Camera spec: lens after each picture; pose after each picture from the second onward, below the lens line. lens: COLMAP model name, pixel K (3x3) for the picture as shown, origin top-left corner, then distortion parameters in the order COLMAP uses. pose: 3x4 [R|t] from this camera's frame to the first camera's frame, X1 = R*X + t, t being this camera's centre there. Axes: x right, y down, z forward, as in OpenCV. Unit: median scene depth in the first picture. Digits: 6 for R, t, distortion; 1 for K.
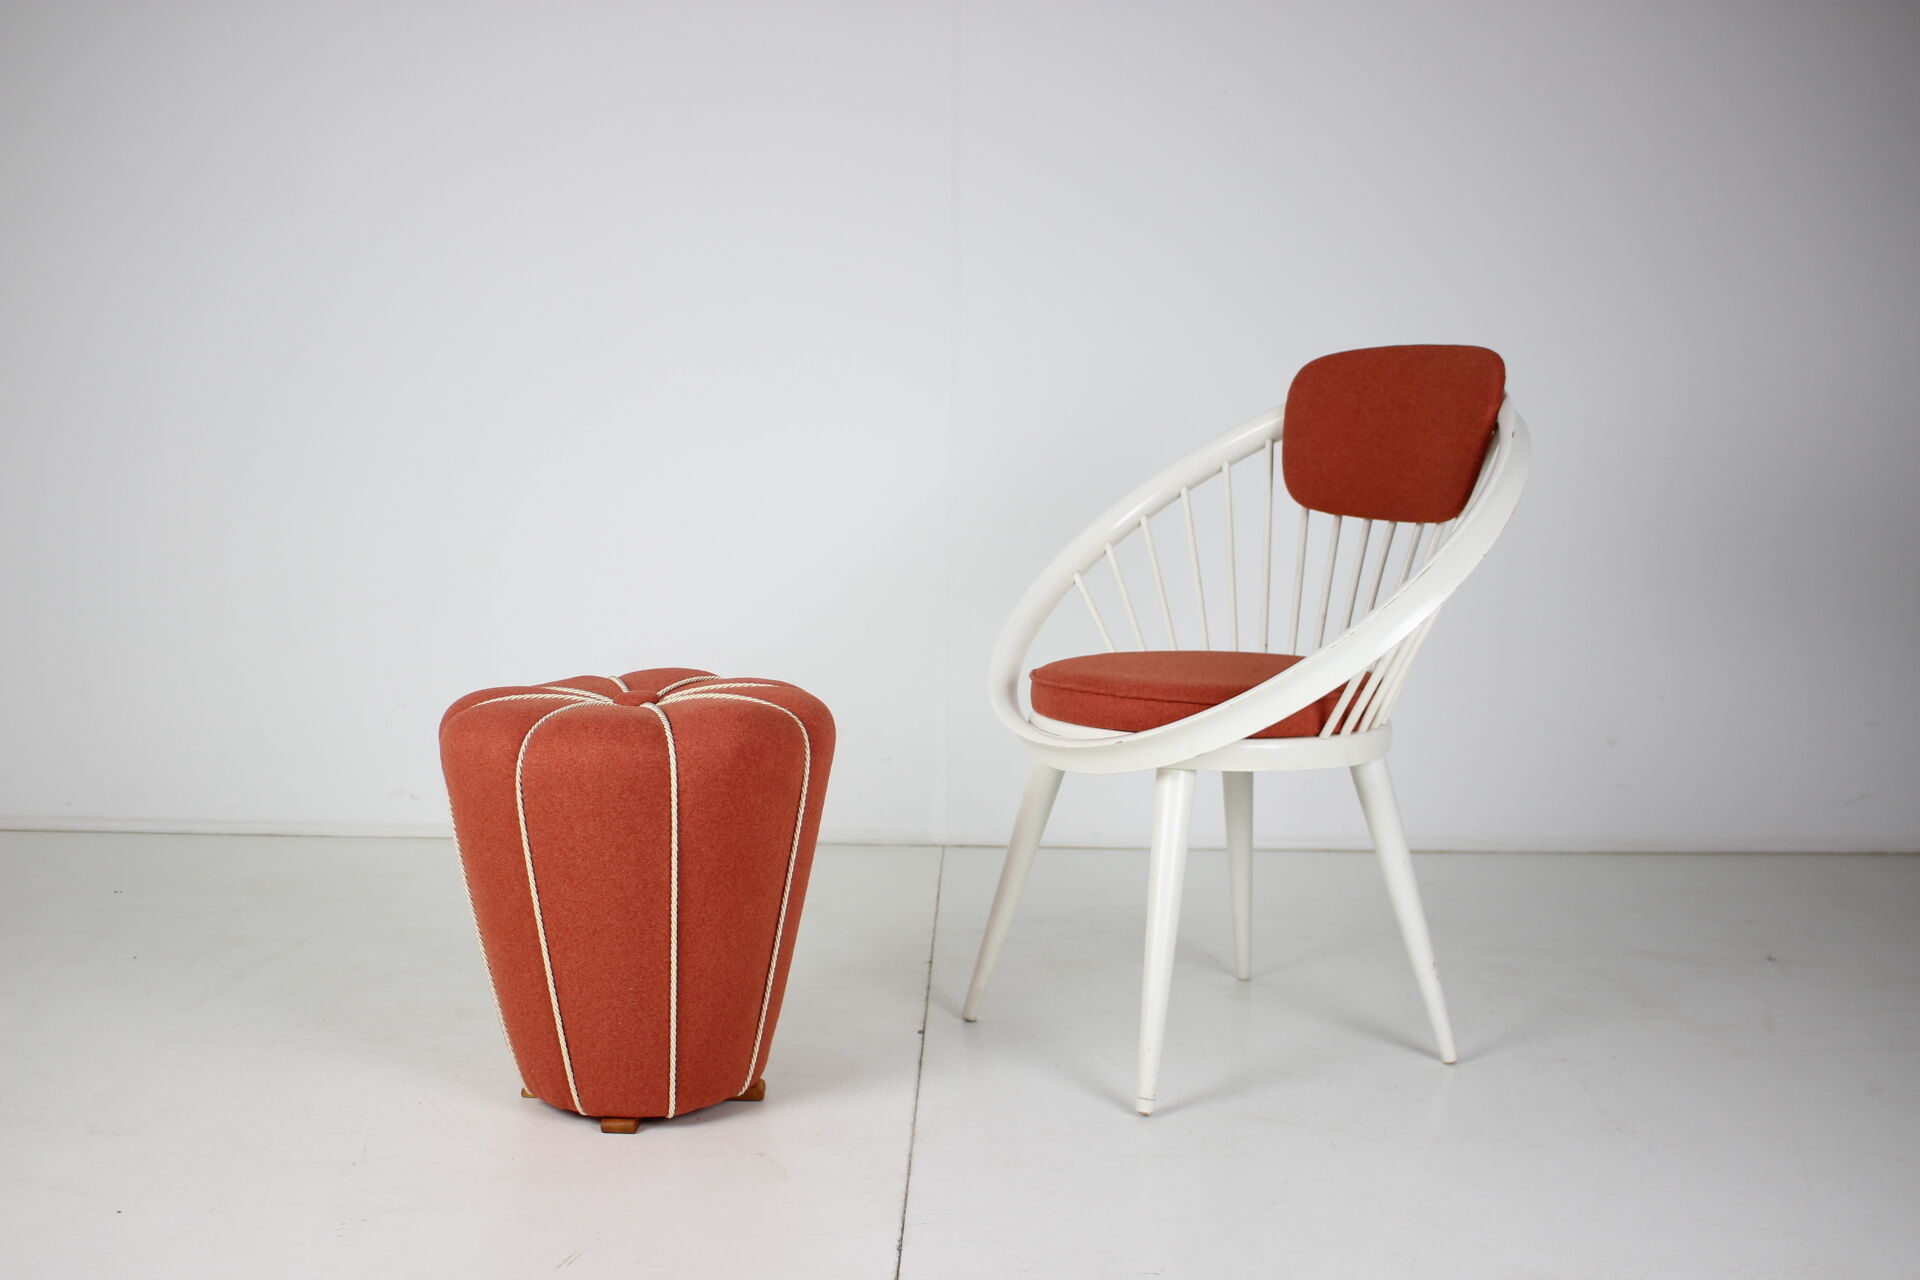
lens RADIAL K [[2255.1, 0, 962.6], [0, 2255.1, 642.2], [0, 0, 1]] dist [-0.099629, 0.000000]
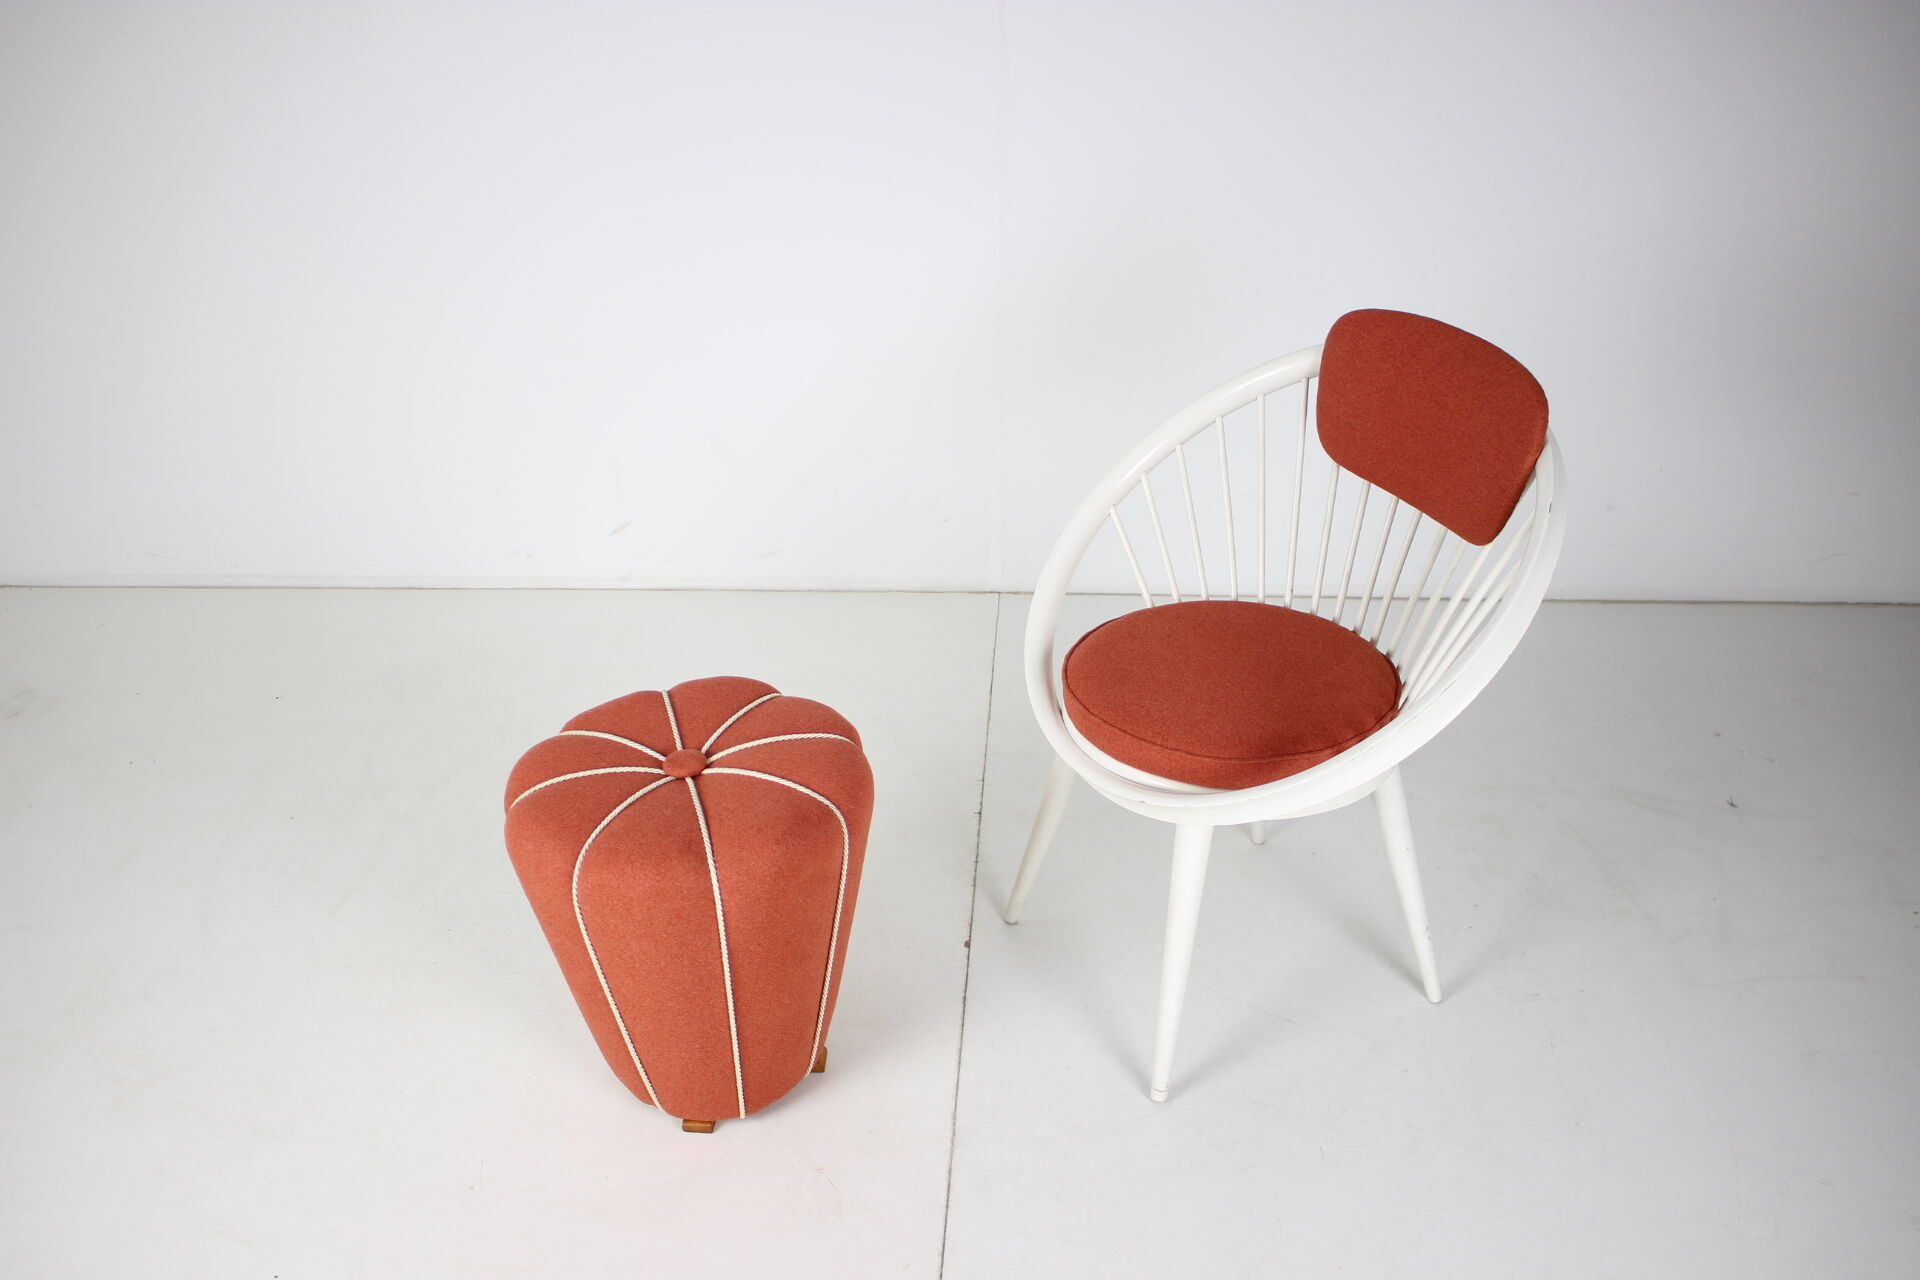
lens RADIAL K [[1788.9, 0, 942.2], [0, 1788.9, 691.4], [0, 0, 1]] dist [-0.116202, 0.000000]
pose [[0.998158, -0.002202, -0.060626, 0.026910], [0.025731, 0.920363, 0.390218, -0.332913], [0.054939, -0.391060, 0.918724, 0.250677]]
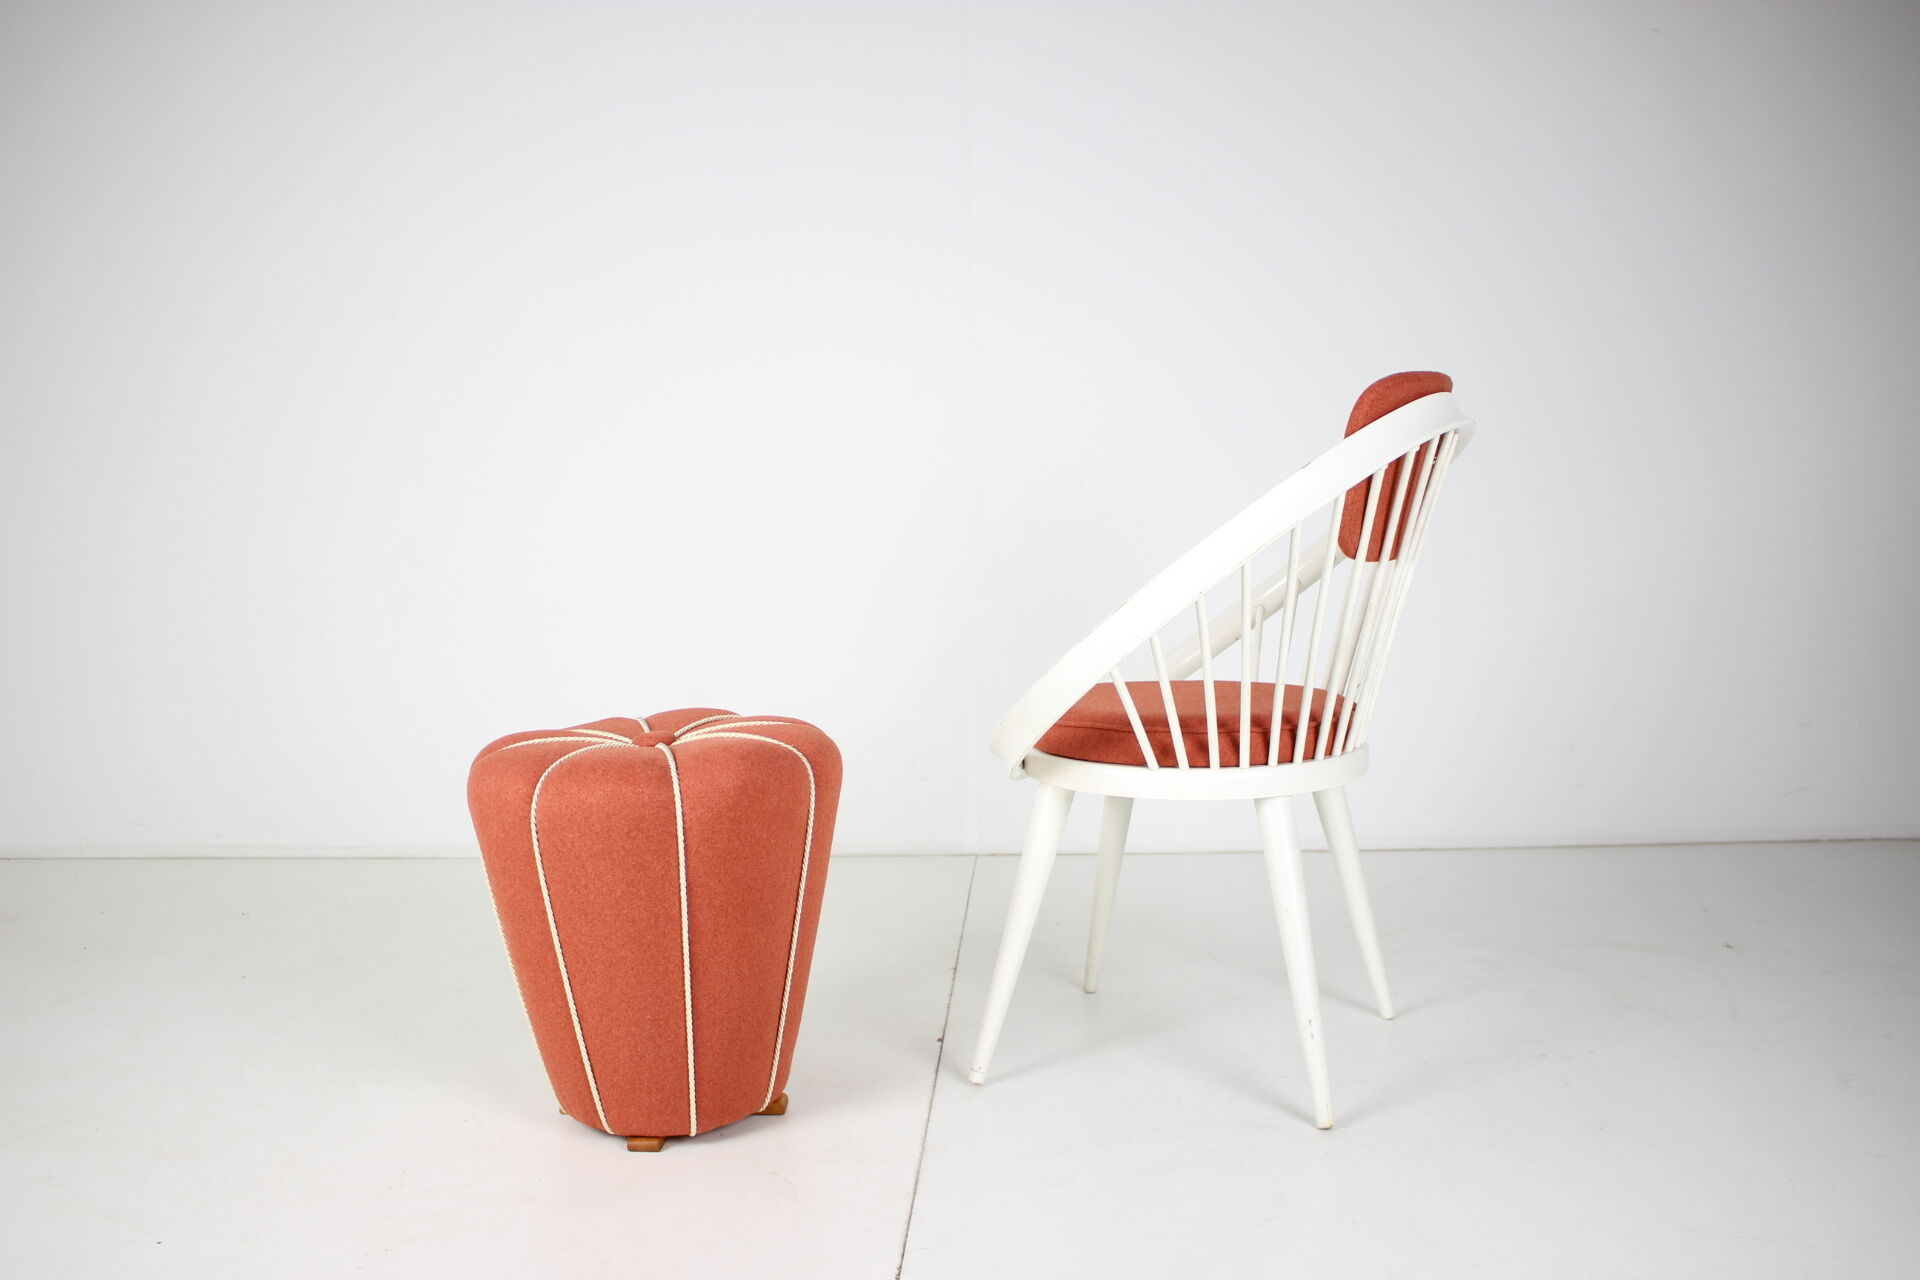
lens RADIAL K [[1788.9, 0, 952.2], [0, 1788.9, 654.0], [0, 0, 1]] dist [-0.116202, 0.000000]
pose [[0.998670, -0.027449, -0.043650, 0.033280], [0.027086, 0.999594, -0.008878, -0.003698], [0.043876, 0.007684, 0.999007, 0.168578]]
